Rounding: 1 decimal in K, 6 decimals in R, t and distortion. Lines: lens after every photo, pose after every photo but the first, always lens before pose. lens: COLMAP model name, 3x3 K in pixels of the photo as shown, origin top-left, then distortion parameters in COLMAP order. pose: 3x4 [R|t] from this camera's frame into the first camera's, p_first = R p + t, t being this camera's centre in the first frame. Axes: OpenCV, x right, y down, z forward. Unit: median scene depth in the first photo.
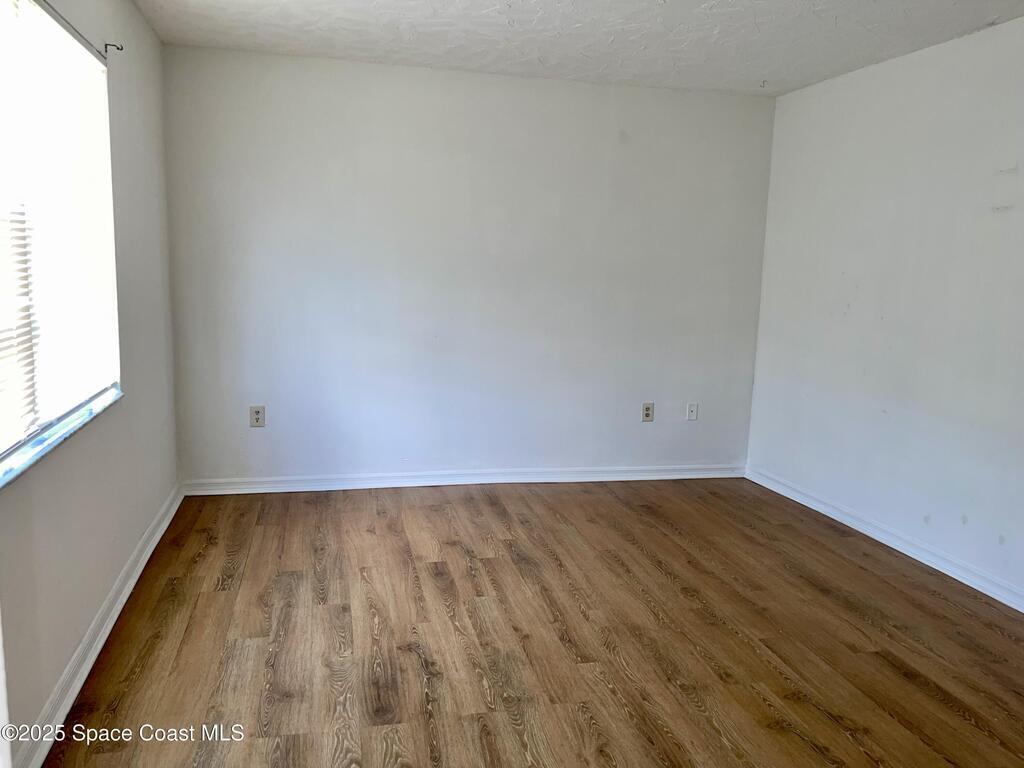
lens RADIAL K [[777.4, 0, 512.0], [0, 777.4, 384.0], [0, 0, 1]] dist [0.085817, -0.122562]
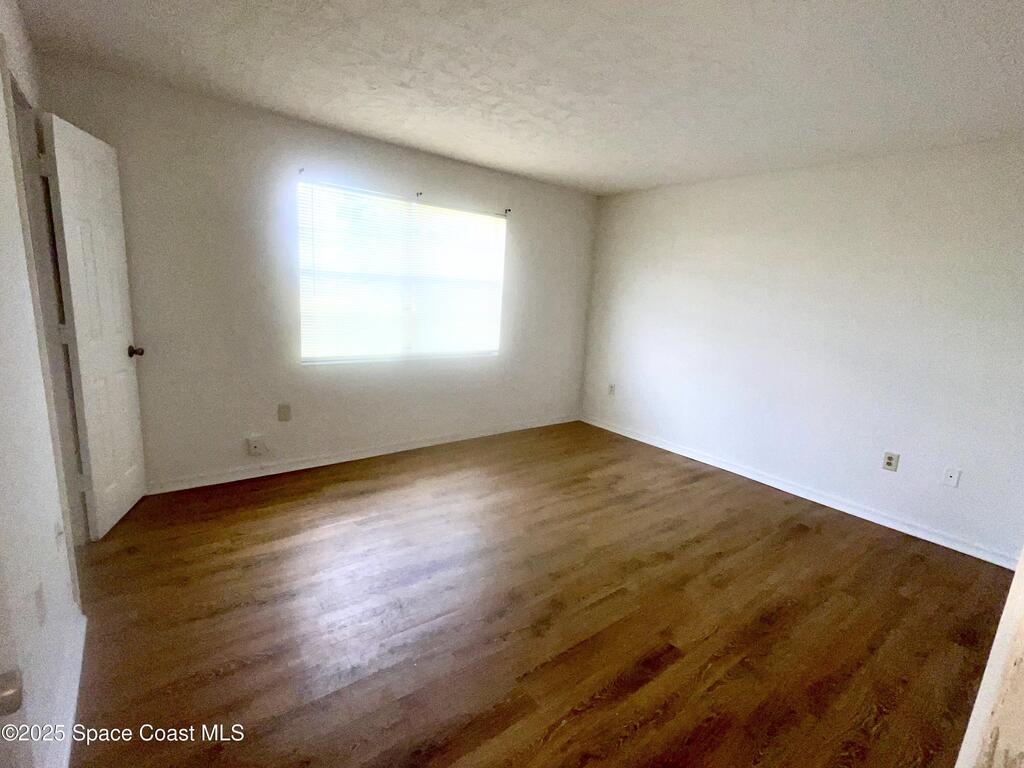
lens RADIAL K [[493.8, 0, 512.0], [0, 493.8, 384.0], [0, 0, 1]] dist [-0.000791, -0.000413]
pose [[0.420094, 0.170343, -0.891350, 0.666523], [-0.191516, 0.976744, 0.096400, -0.039444], [0.887041, 0.130210, 0.442948, 0.303989]]
